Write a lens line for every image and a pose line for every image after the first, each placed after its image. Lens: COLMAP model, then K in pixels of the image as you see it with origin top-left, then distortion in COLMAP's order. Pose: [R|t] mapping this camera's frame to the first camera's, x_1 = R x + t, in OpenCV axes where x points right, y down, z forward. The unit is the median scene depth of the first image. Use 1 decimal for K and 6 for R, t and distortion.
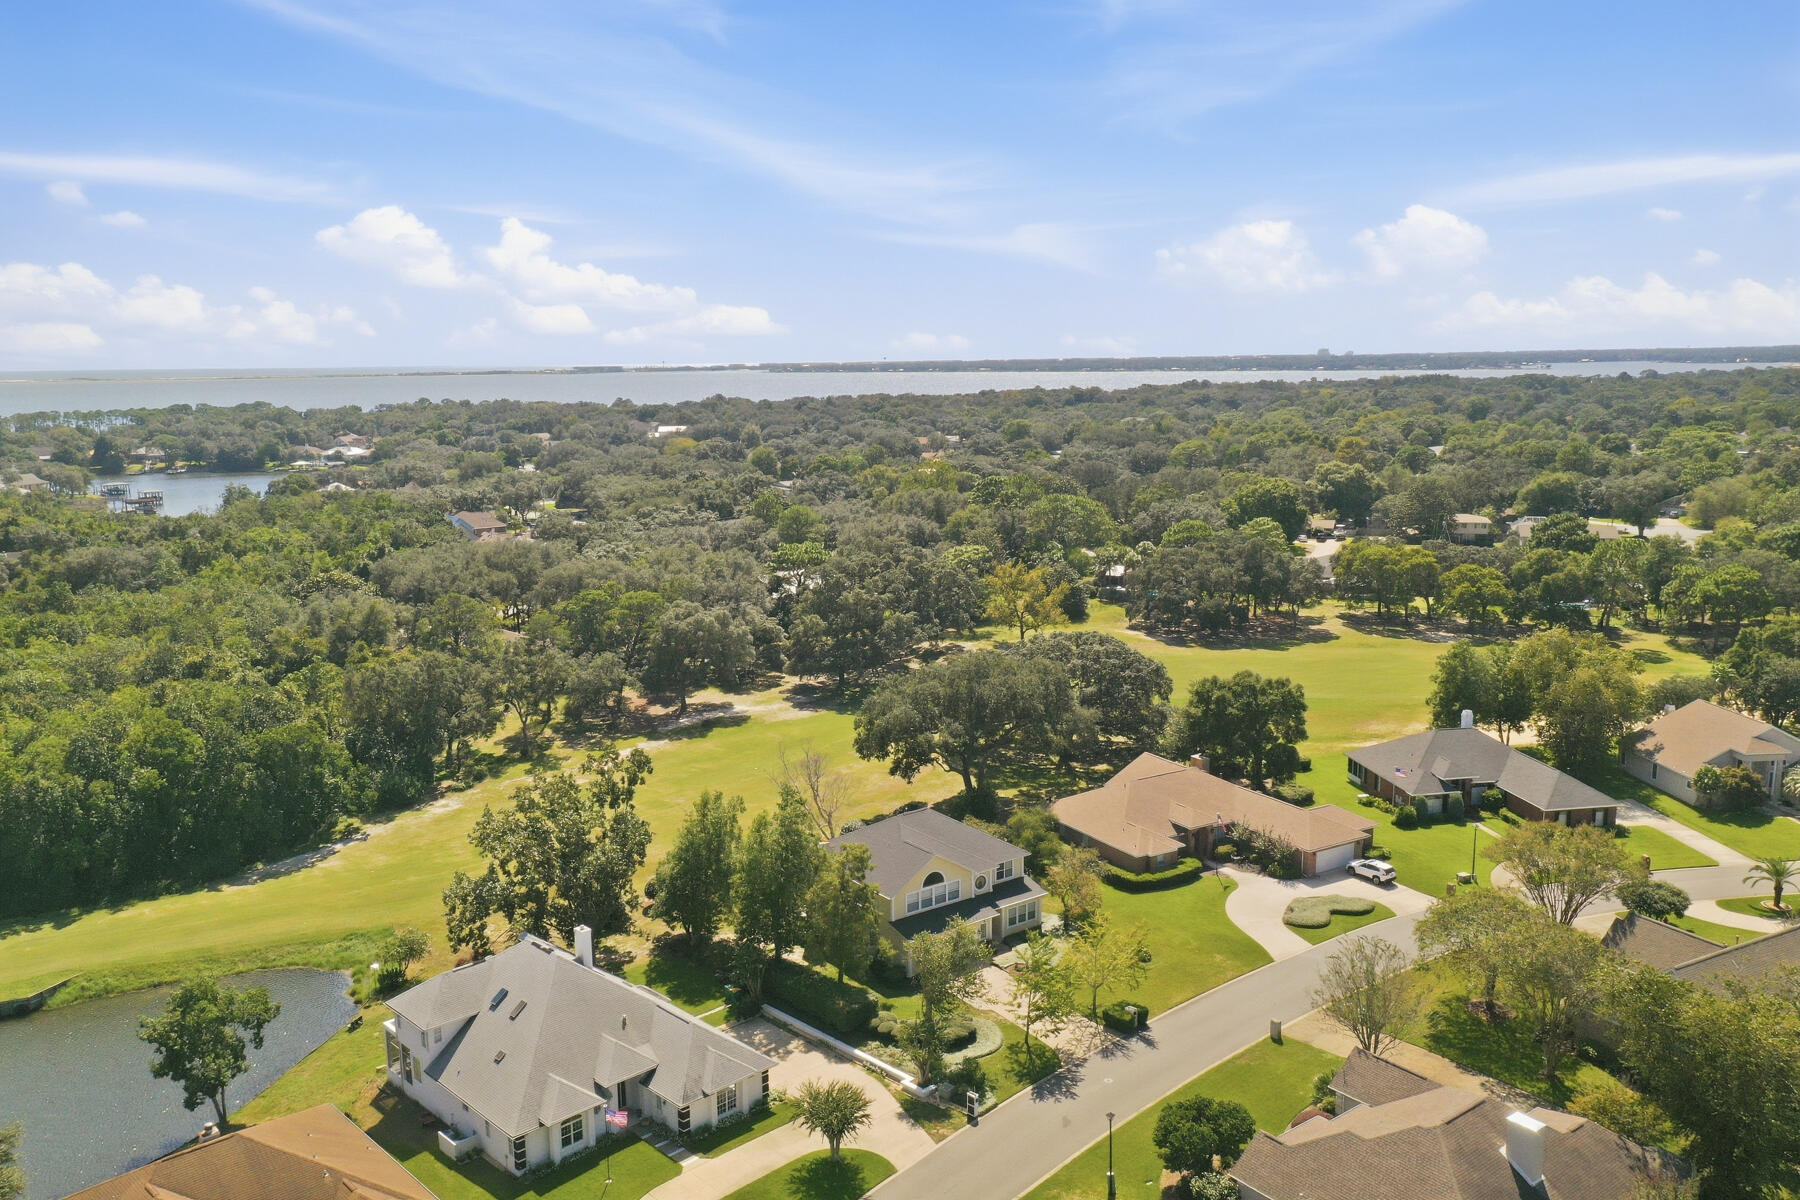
lens RADIAL K [[1432.4, 0, 900.0], [0, 1432.4, 600.0], [0, 0, 1]] dist [0.000225, 0.007679]
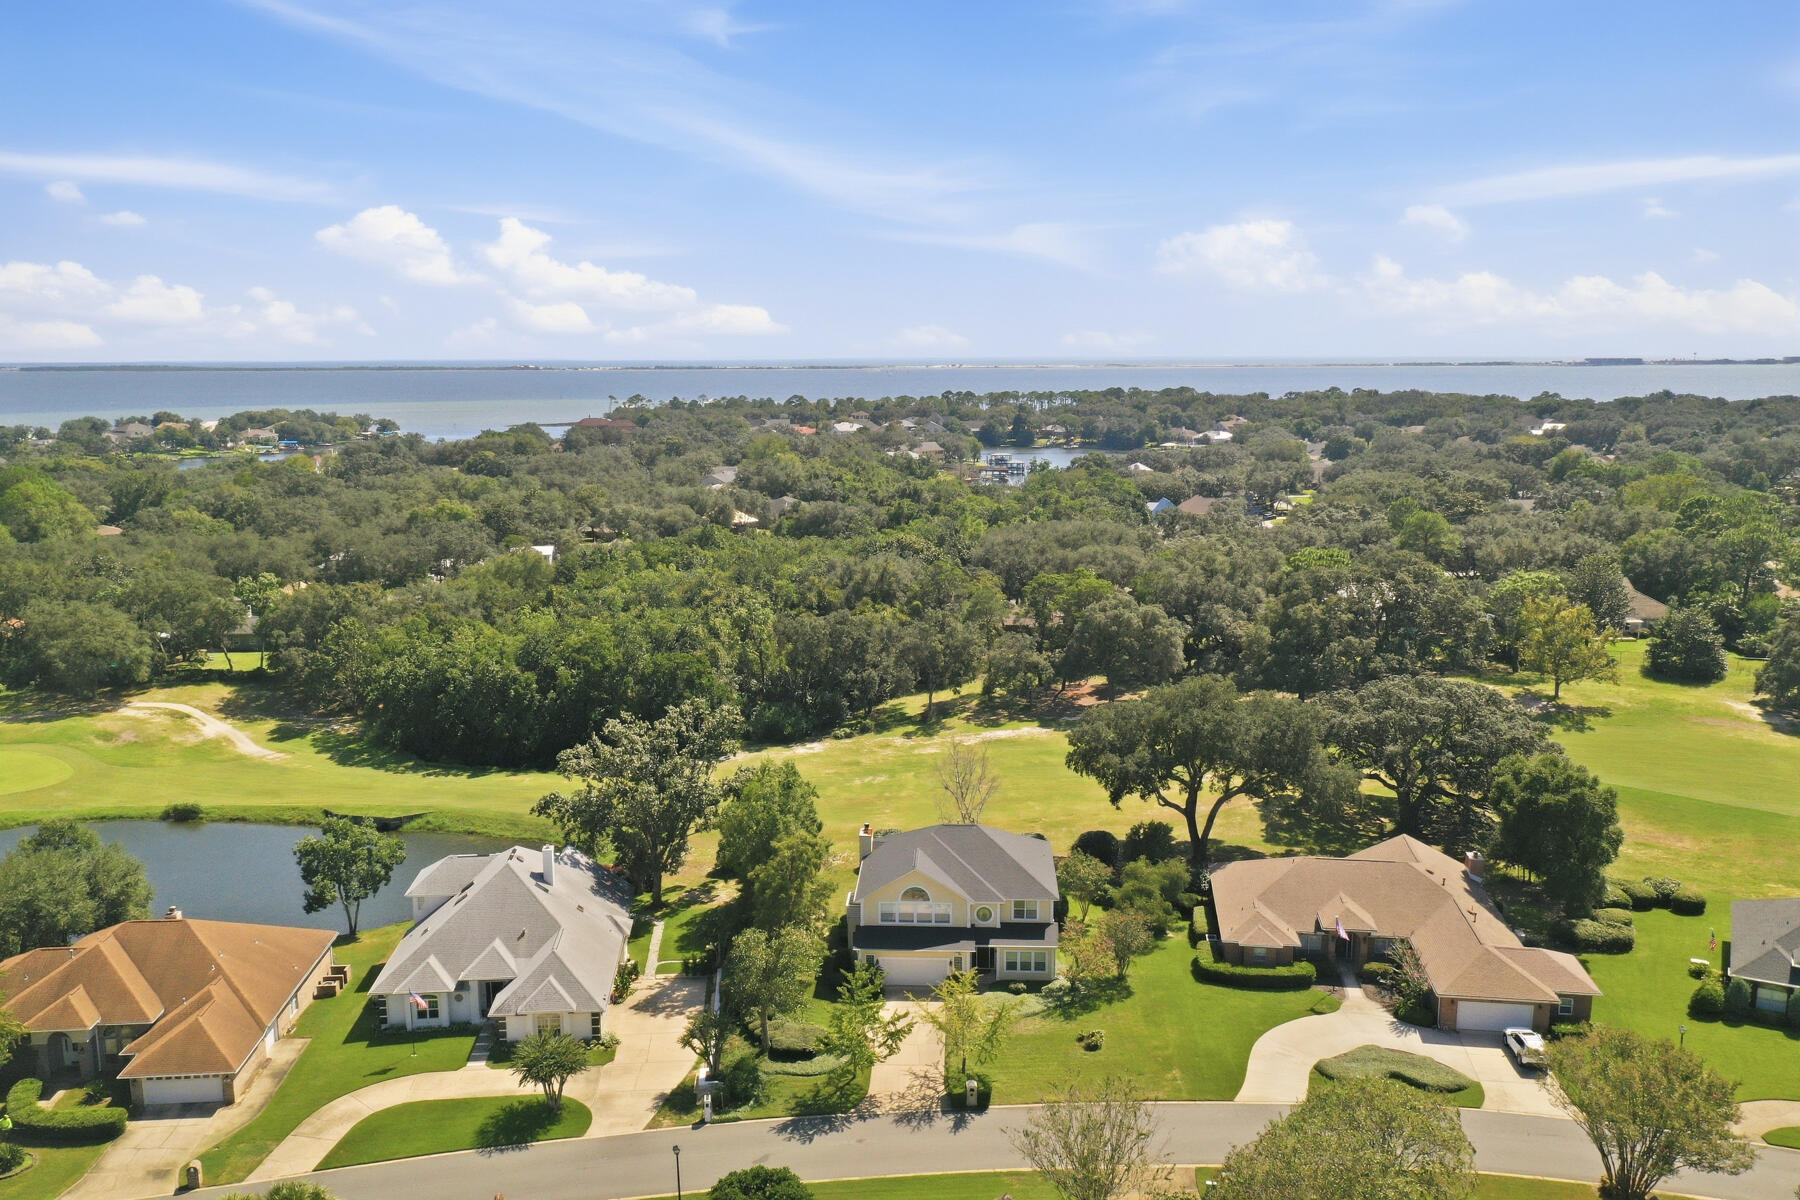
lens RADIAL K [[1432.4, 0, 900.0], [0, 1432.4, 600.0], [0, 0, 1]] dist [0.000225, 0.007679]
pose [[0.771927, 0.115237, -0.625179, 0.522274], [-0.111042, 0.992756, 0.045883, -0.035238], [0.625938, 0.034002, 0.779131, 0.228716]]
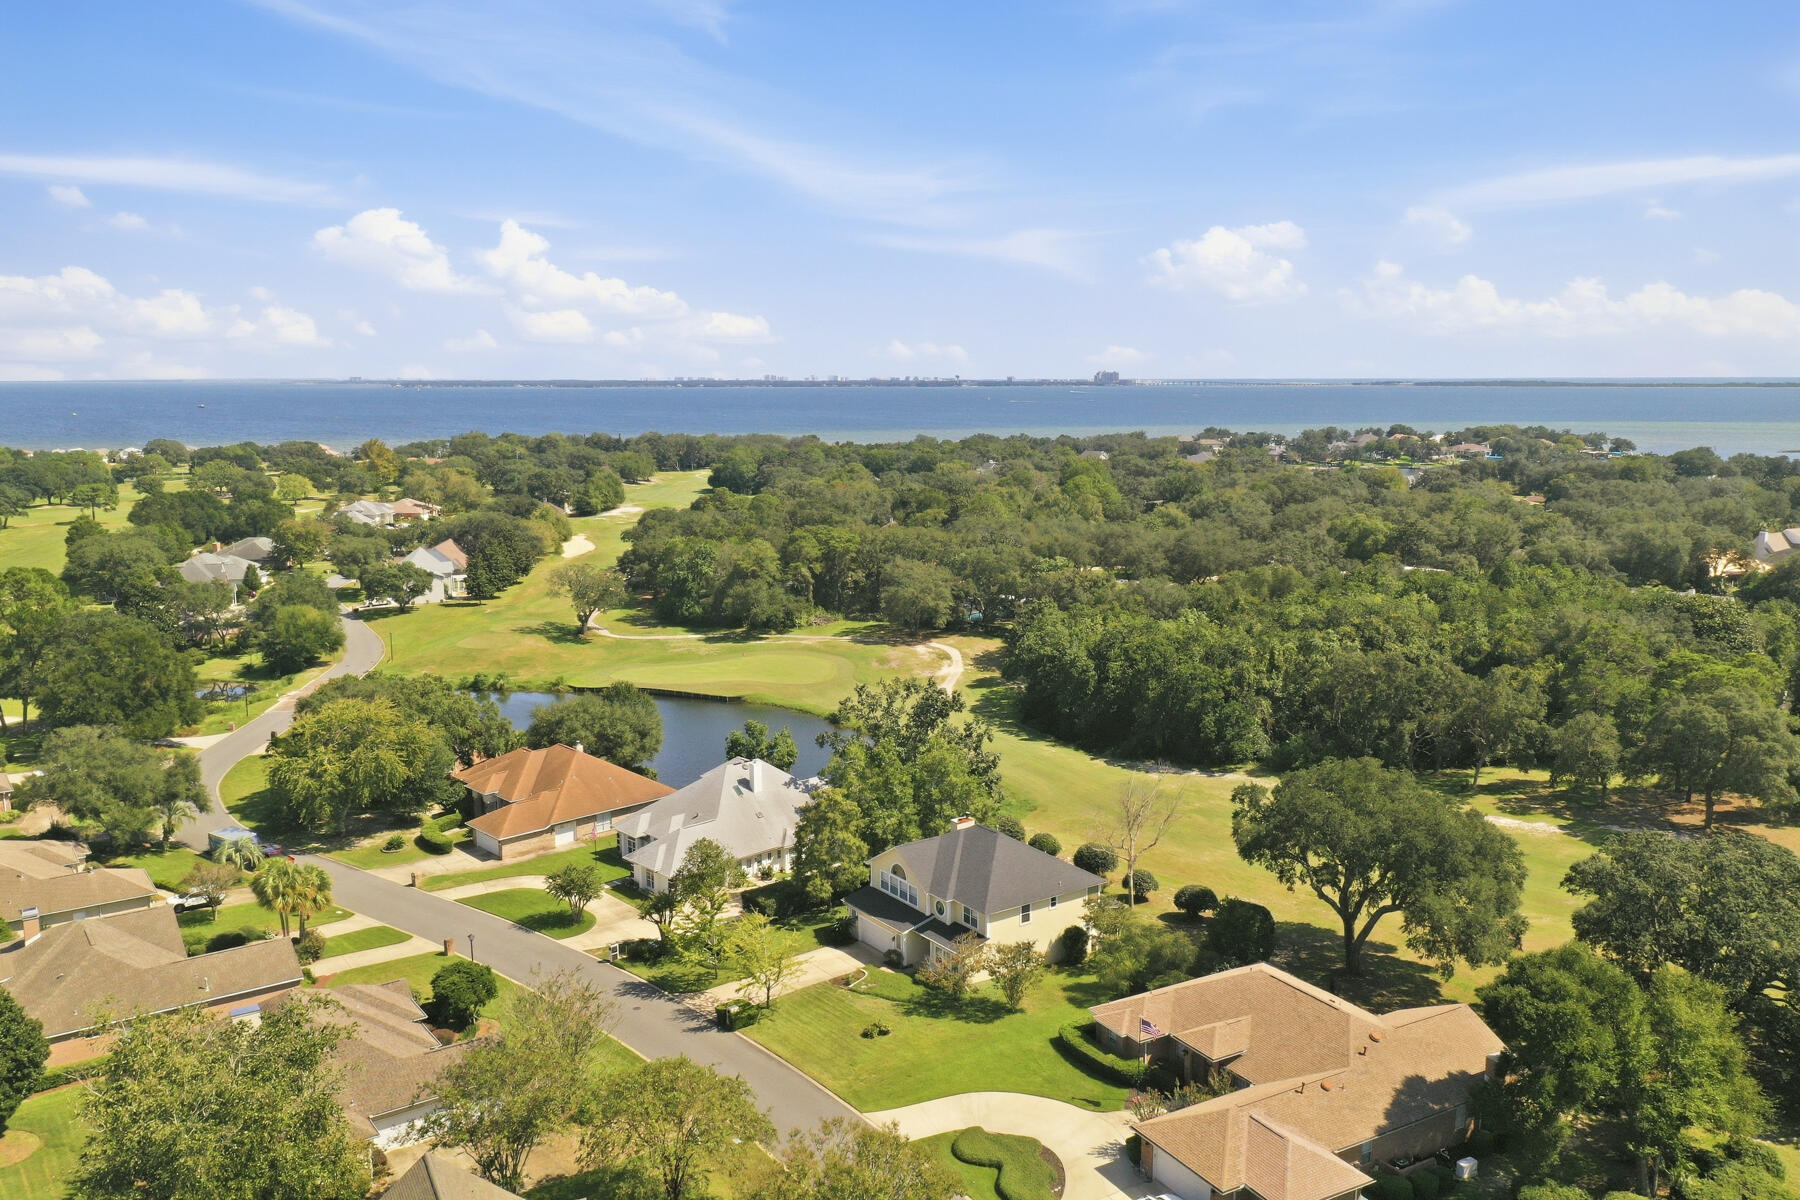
lens RADIAL K [[1432.4, 0, 900.0], [0, 1432.4, 600.0], [0, 0, 1]] dist [0.000225, 0.007679]
pose [[-0.038631, 0.164951, -0.985545, 0.899906], [-0.161234, 0.972329, 0.169058, -0.150487], [0.986160, 0.165434, -0.010966, 0.870029]]
